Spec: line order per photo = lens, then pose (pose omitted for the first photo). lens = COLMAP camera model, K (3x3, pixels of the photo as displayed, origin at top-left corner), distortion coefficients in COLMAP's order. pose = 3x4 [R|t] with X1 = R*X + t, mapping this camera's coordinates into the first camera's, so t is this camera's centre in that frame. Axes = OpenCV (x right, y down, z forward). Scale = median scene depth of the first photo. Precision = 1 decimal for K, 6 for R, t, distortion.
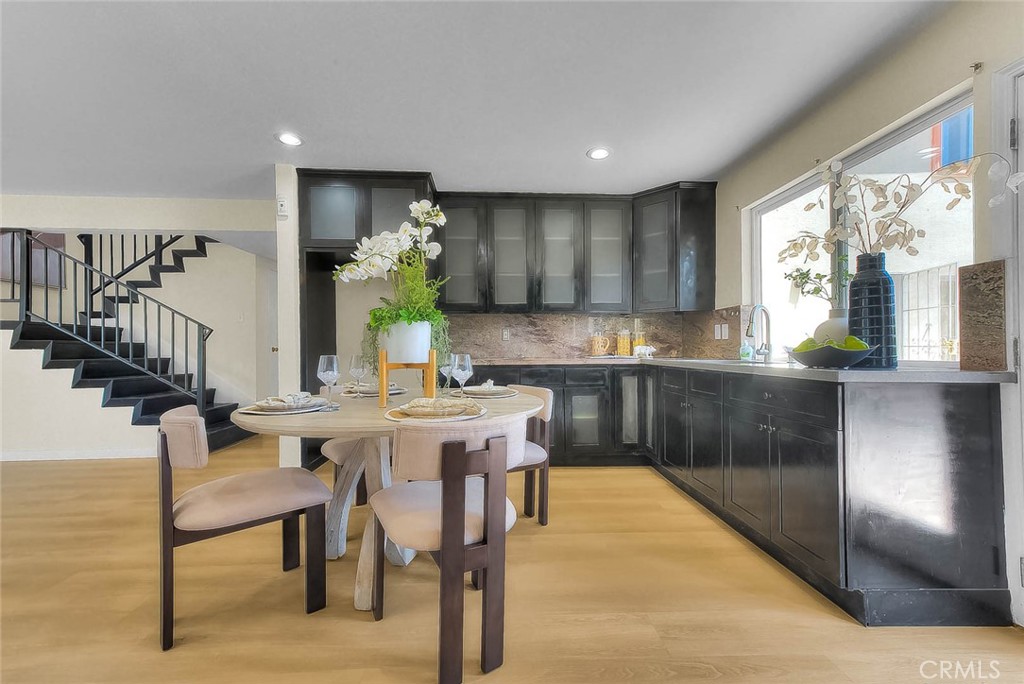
lens RADIAL K [[410.0, 0, 509.6], [0, 410.0, 347.7], [0, 0, 1]] dist [0.023987, -0.000063]
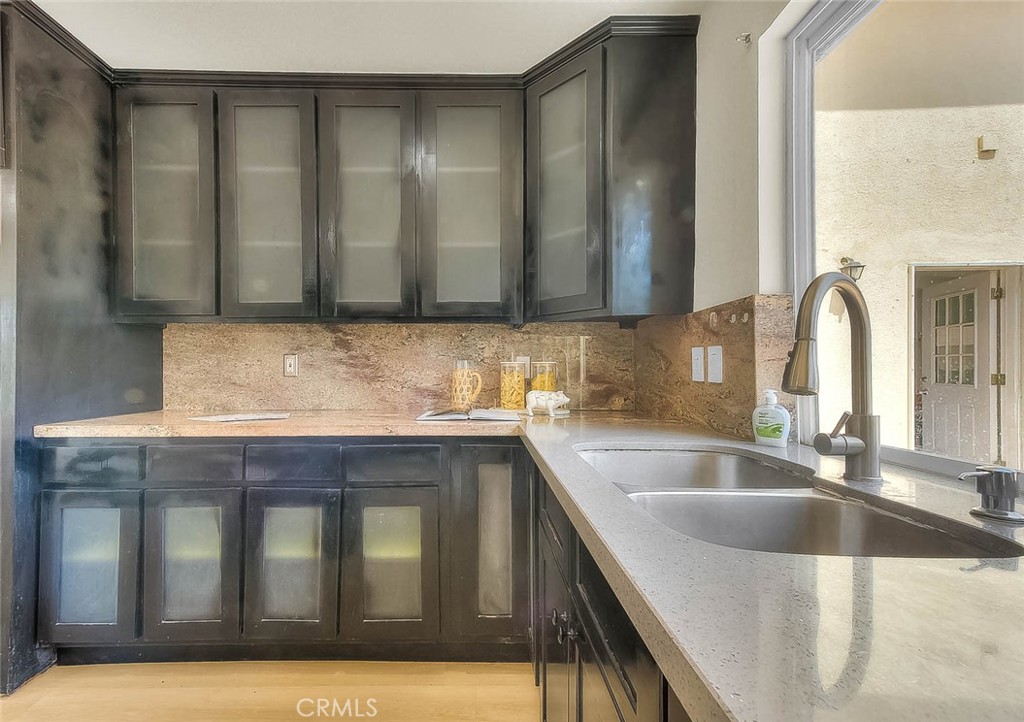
lens RADIAL K [[431.4, 0, 475.5], [0, 431.4, 366.1], [0, 0, 1]] dist [0.019868, 0.000092]
pose [[0.998852, 0.003689, -0.047754, 0.295691], [-0.004181, 0.999939, -0.010206, -0.030304], [0.047714, 0.010394, 0.998807, 0.540686]]
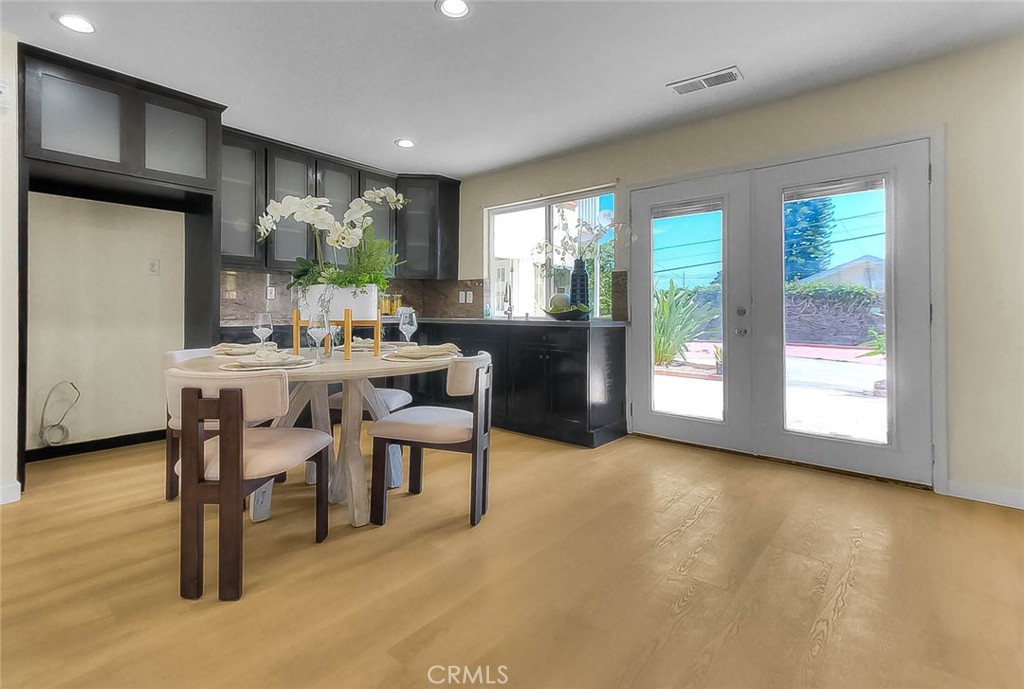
lens RADIAL K [[481.3, 0, 490.4], [0, 481.3, 306.2], [0, 0, 1]] dist [0.001170, 0.000313]
pose [[0.693985, 0.013004, 0.719872, -0.516664], [-0.008430, 0.999915, -0.009936, 0.003637], [-0.719940, 0.000827, 0.694036, -0.108226]]
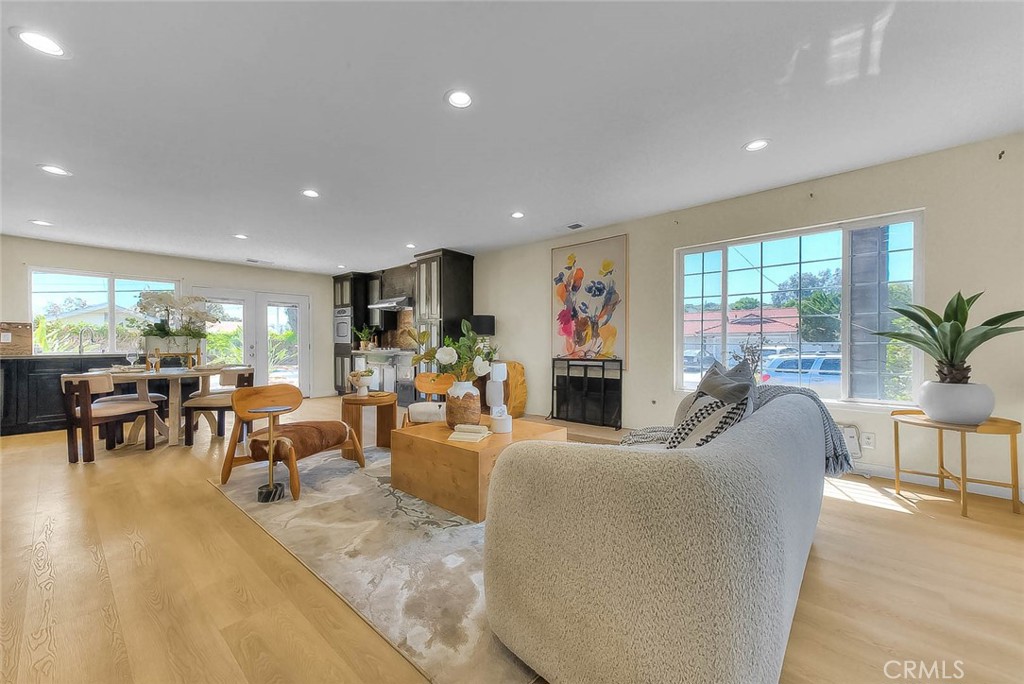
lens RADIAL K [[400.4, 0, 513.0], [0, 400.4, 346.0], [0, 0, 1]] dist [0.021522, -0.000029]
pose [[-0.727204, -0.000574, 0.686421, -1.861740], [0.002815, 0.999989, 0.003819, -0.007758], [-0.686416, 0.004709, -0.727194, 0.793768]]
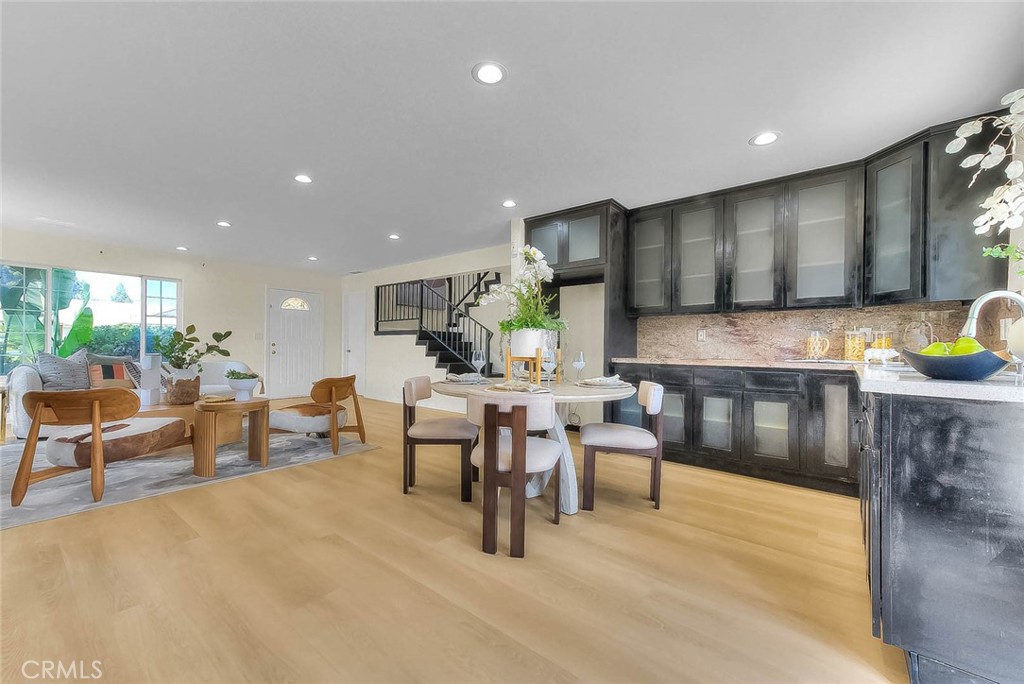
lens RADIAL K [[400.4, 0, 513.0], [0, 400.4, 346.0], [0, 0, 1]] dist [0.021522, -0.000029]
pose [[0.751591, 0.010804, -0.659541, 0.344179], [-0.012917, 0.999915, 0.001660, -0.001581], [0.659503, 0.007271, 0.751667, -0.047052]]
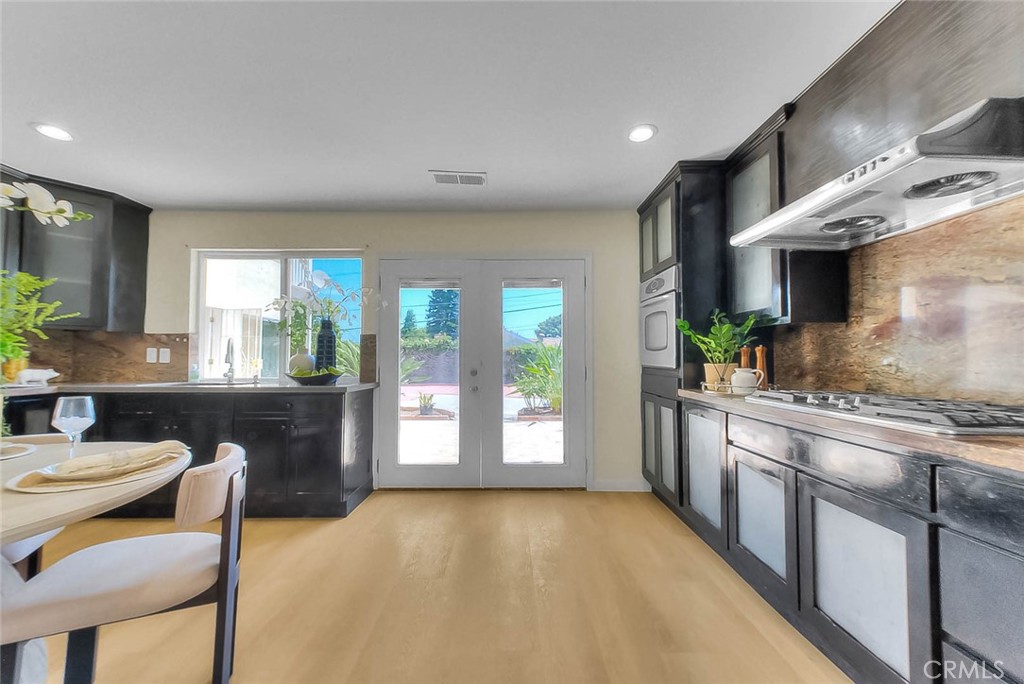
lens RADIAL K [[387.4, 0, 514.4], [0, 387.4, 346.8], [0, 0, 1]] dist [0.002426, 0.000085]
pose [[0.031618, 0.036443, 0.998835, -0.424742], [-0.006120, 0.999323, -0.036267, -0.029877], [-0.999481, -0.004966, 0.031820, 0.073593]]
